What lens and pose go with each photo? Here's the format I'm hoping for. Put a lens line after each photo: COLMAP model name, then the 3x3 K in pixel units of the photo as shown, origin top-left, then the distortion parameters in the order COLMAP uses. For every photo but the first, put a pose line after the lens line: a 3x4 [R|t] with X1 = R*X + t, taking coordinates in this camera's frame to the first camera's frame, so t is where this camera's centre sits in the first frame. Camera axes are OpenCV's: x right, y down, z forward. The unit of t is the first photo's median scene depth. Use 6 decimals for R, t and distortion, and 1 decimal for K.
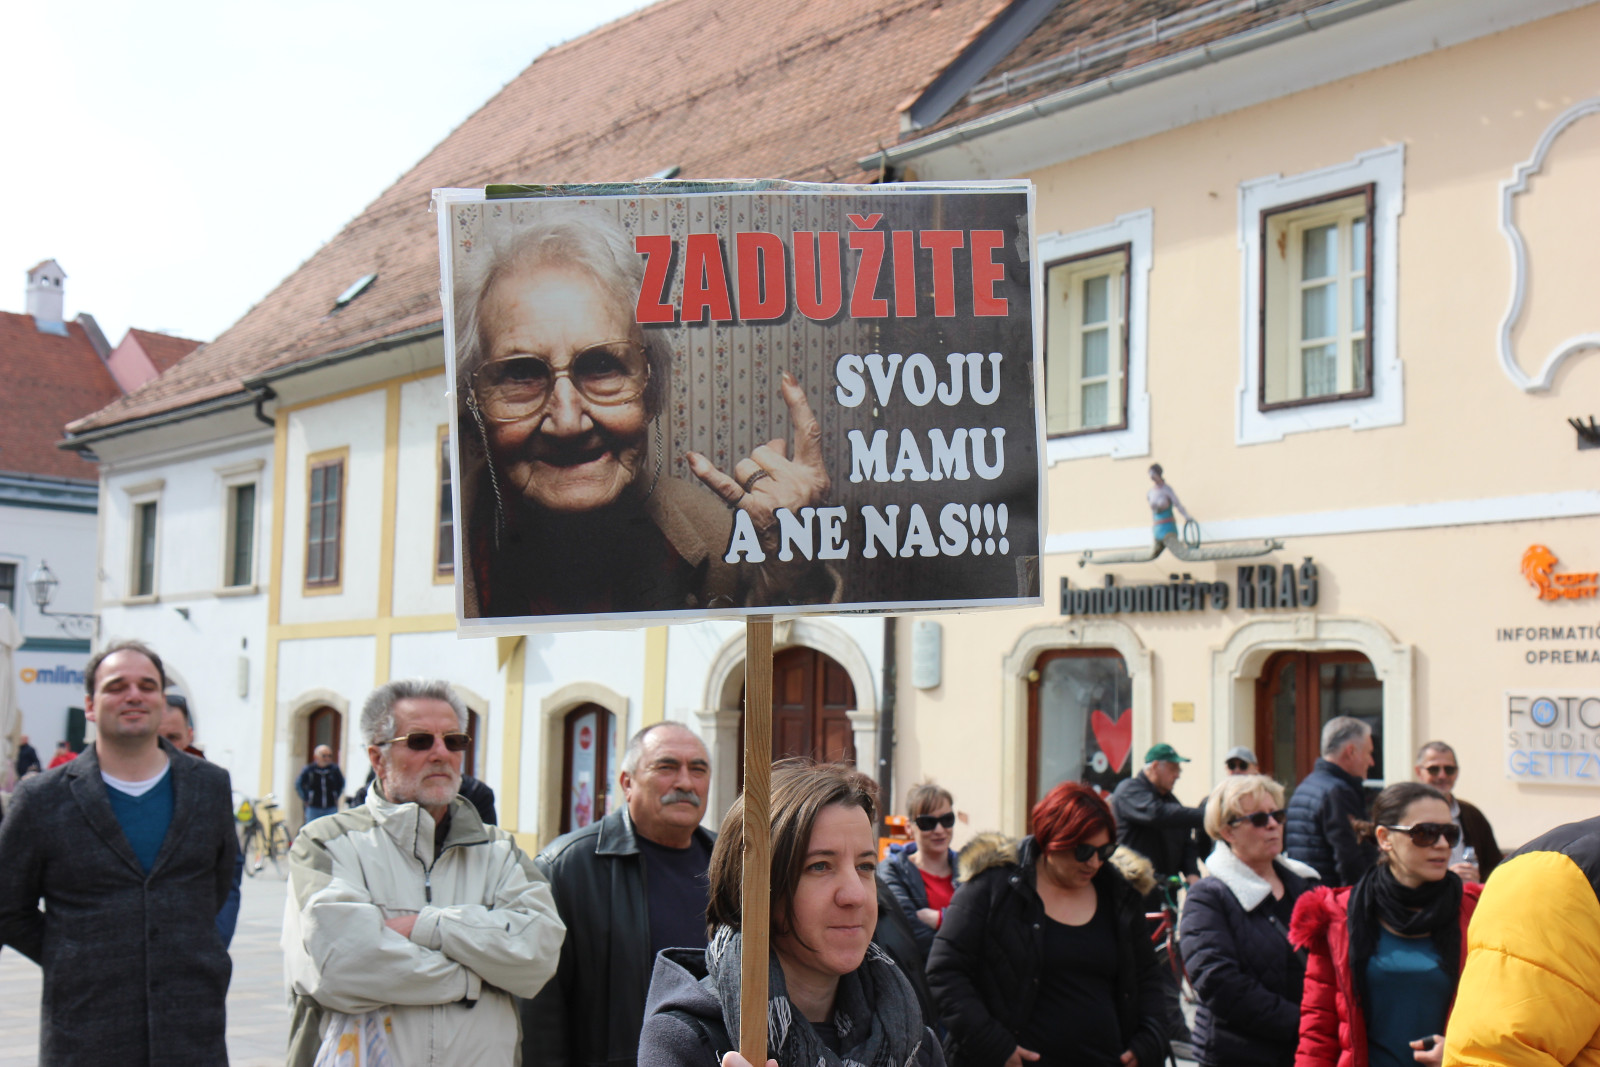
lens RADIAL K [[2129.5, 0, 807.8], [0, 2129.5, 521.2], [0, 0, 1]] dist [0.106060, 0.000000]
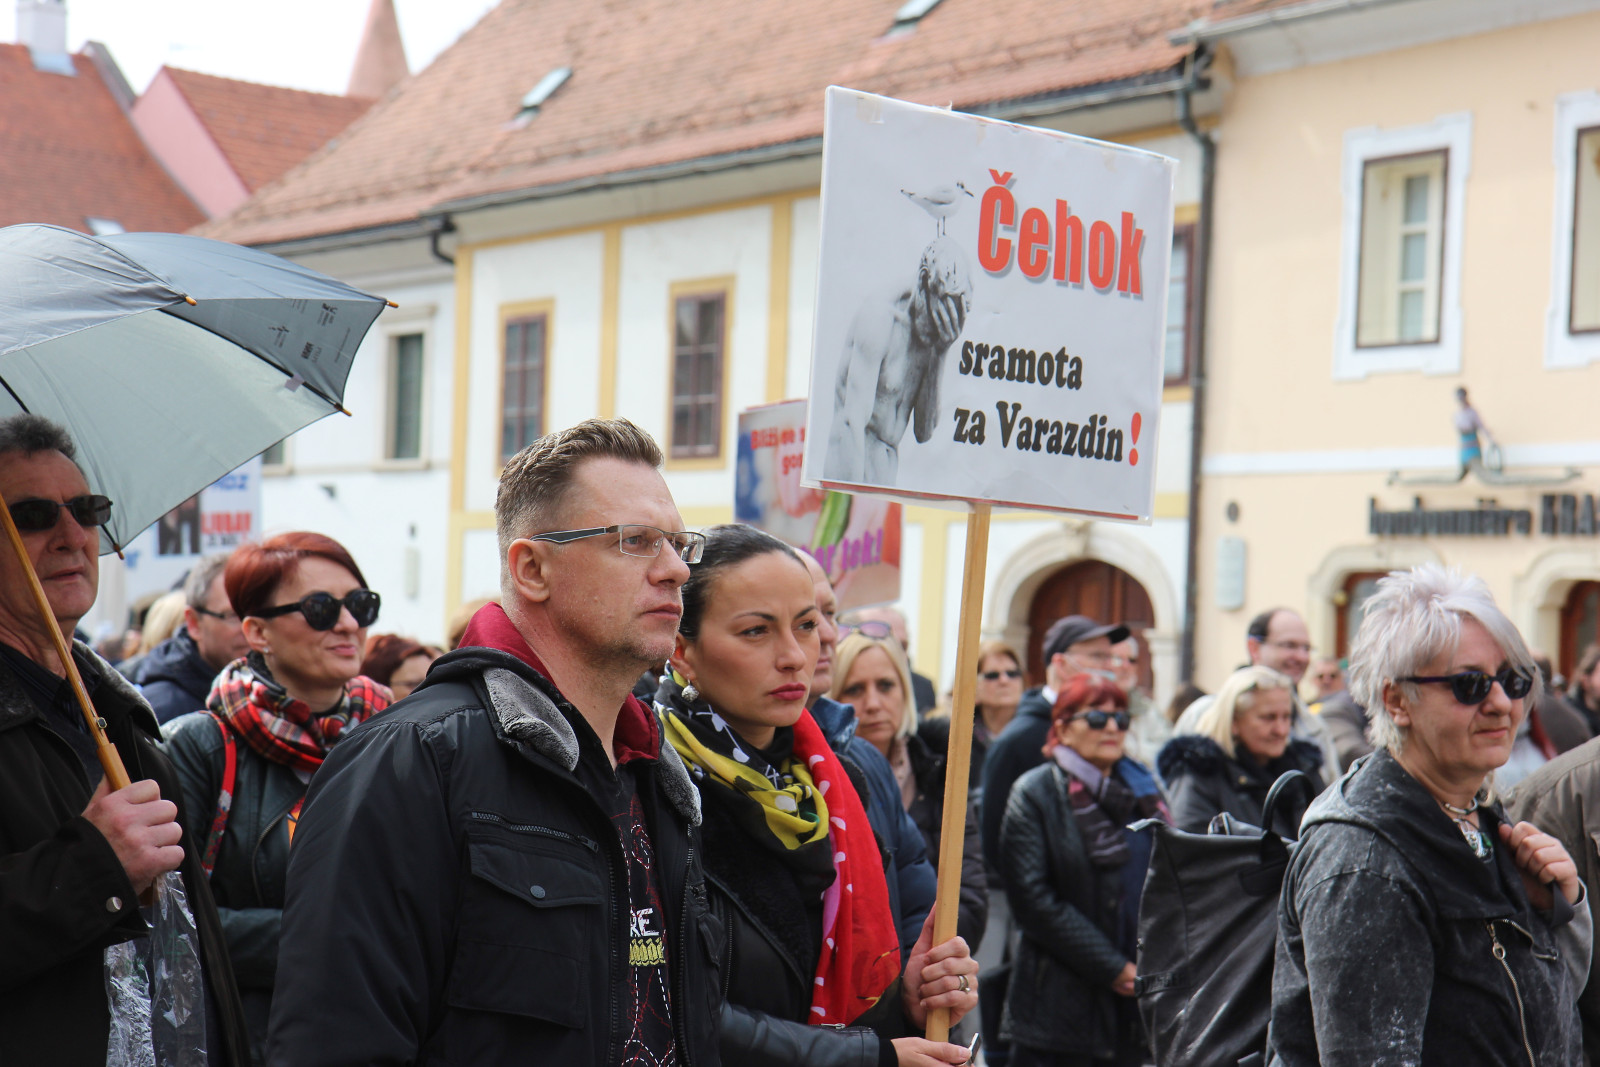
lens RADIAL K [[3689.1, 0, 804.2], [0, 3689.1, 527.8], [0, 0, 1]] dist [0.320192, 0.000000]
pose [[0.996087, 0.011008, -0.087693, 0.007485], [-0.005145, 0.997753, 0.066808, -0.041881], [0.088231, -0.066096, 0.993905, -0.408582]]
